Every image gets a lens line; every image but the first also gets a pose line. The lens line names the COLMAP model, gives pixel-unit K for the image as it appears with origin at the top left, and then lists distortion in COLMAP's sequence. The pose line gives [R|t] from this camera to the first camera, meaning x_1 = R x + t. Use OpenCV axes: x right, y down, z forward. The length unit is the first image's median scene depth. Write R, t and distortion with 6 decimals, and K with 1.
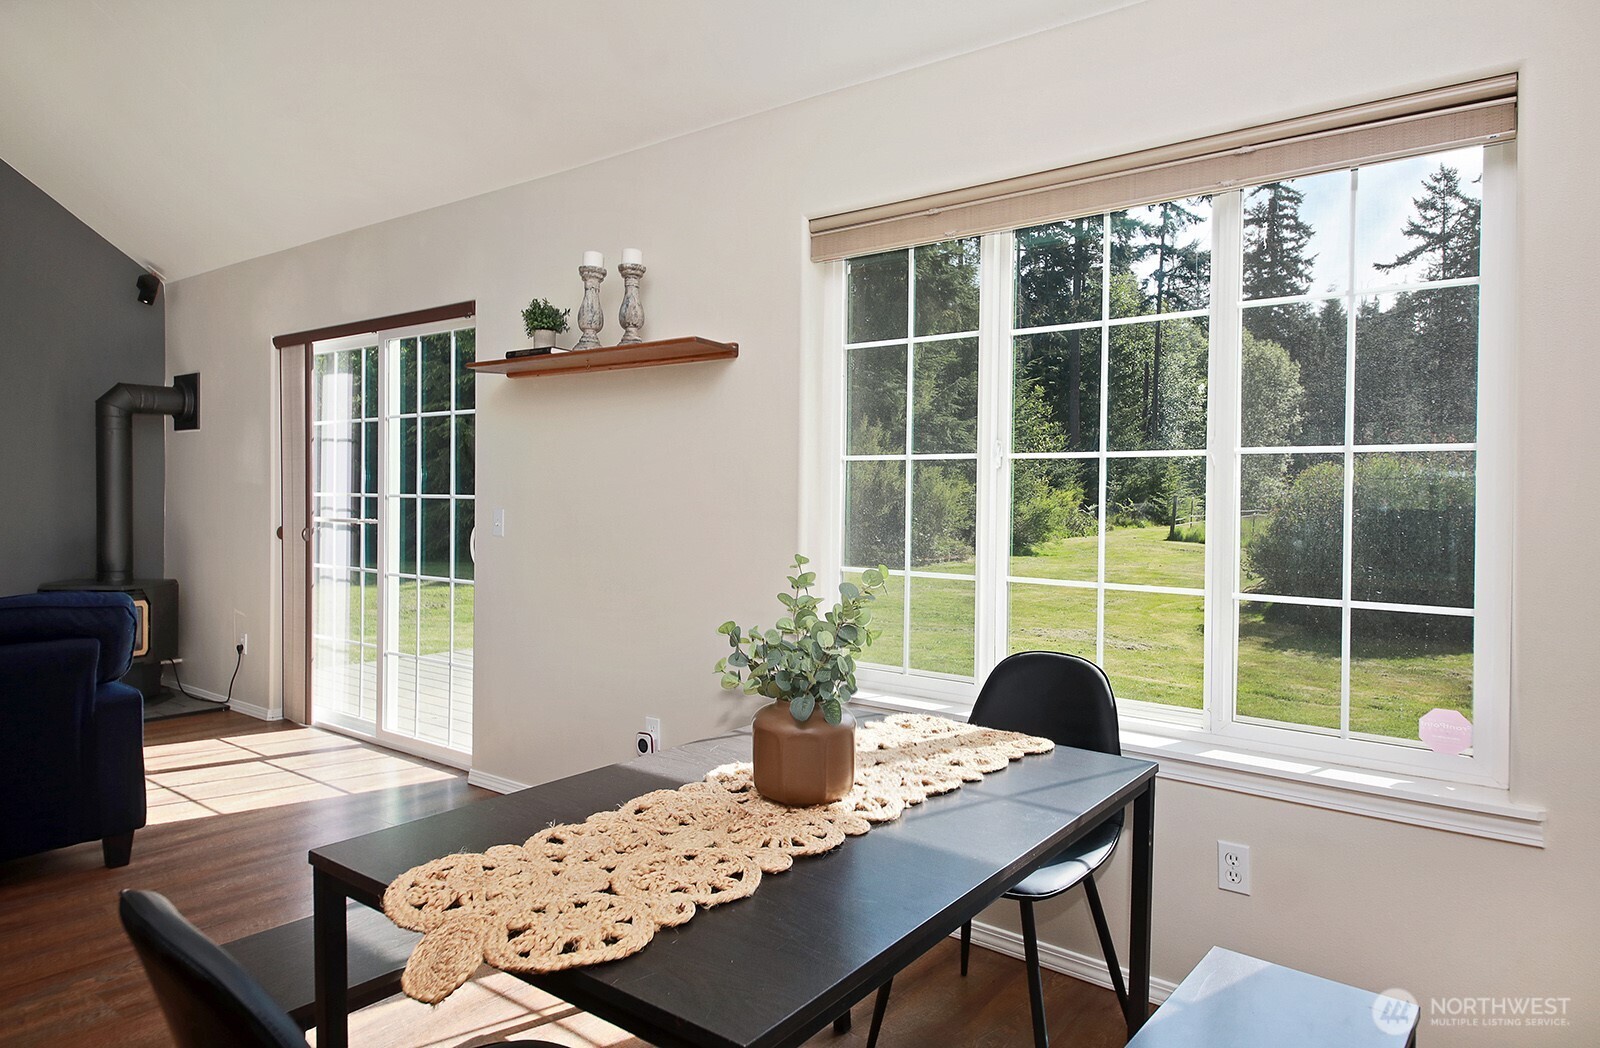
lens RADIAL K [[1020.5, 0, 799.3], [0, 1020.5, 519.6], [0, 0, 1]] dist [-0.000948, 0.000008]
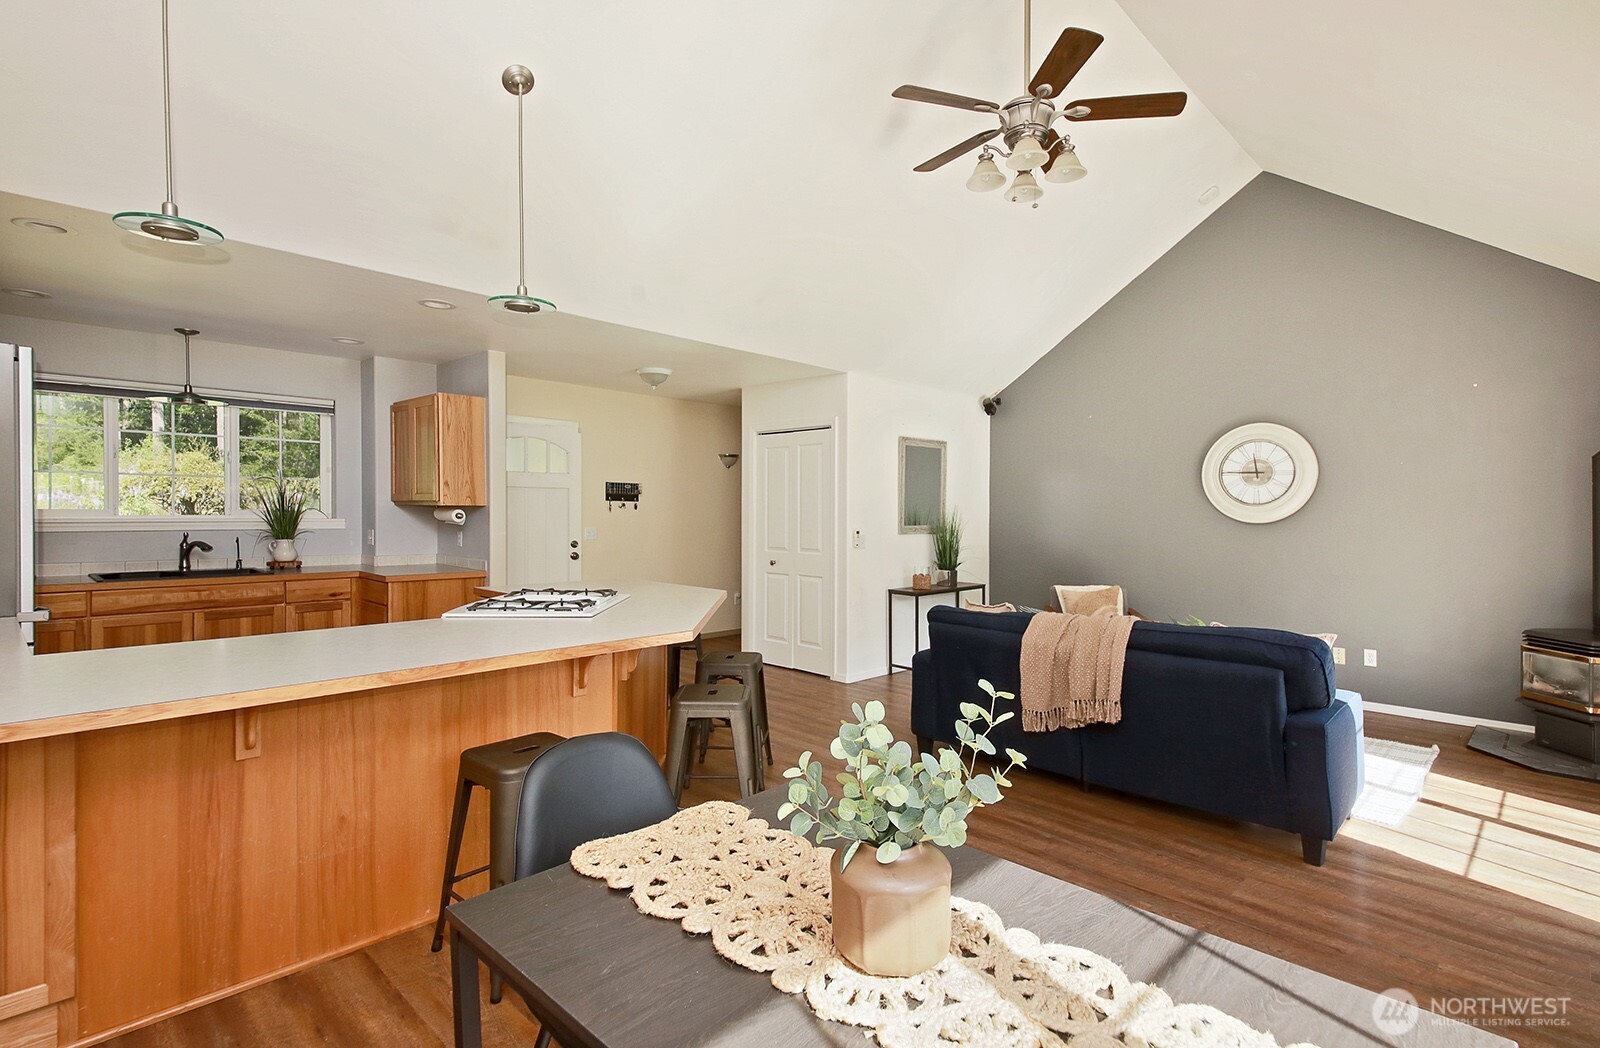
lens RADIAL K [[801.2, 0, 801.3], [0, 801.2, 516.7], [0, 0, 1]] dist [0.006423, 0.000646]
pose [[-0.163201, -0.010205, -0.986540, 0.377073], [-0.022581, 0.999723, -0.006606, -0.052003], [0.986334, 0.021199, -0.163387, 0.552062]]
